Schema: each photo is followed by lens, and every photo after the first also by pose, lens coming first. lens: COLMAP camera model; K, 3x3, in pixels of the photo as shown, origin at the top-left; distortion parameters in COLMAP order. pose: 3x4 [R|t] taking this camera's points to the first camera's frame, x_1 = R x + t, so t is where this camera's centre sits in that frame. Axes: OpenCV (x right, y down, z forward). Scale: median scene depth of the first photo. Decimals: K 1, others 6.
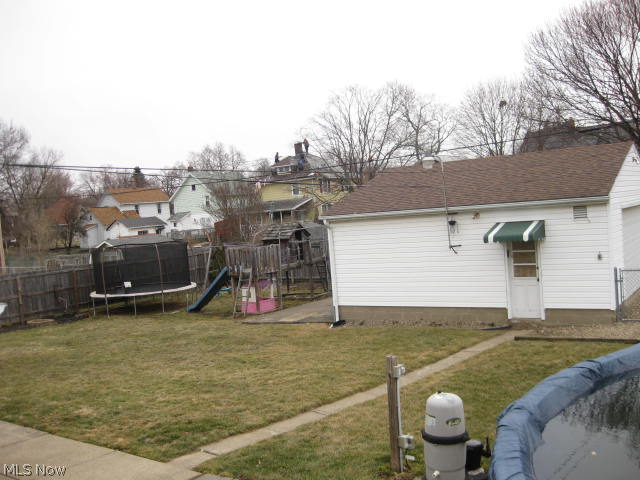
lens RADIAL K [[647.1, 0, 320.0], [0, 647.1, 240.0], [0, 0, 1]] dist [-0.191150, 0.175265]
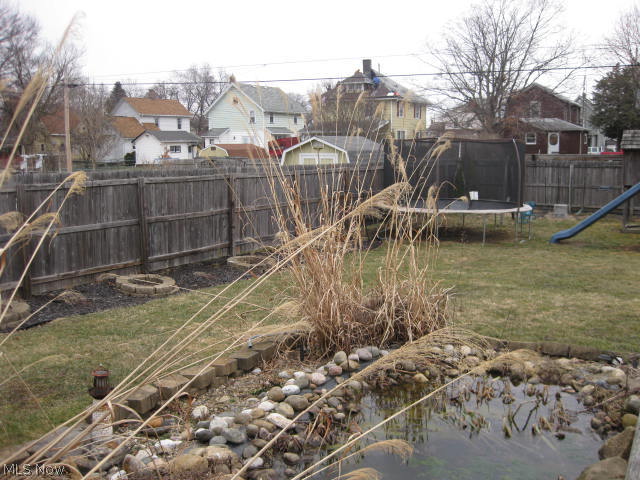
lens RADIAL K [[647.1, 0, 320.0], [0, 647.1, 240.0], [0, 0, 1]] dist [-0.191150, 0.175265]
pose [[0.993021, 0.060957, 0.100967, -0.157998], [-0.070198, 0.993406, 0.090649, 0.019962], [-0.094776, -0.097104, 0.990751, 0.102405]]
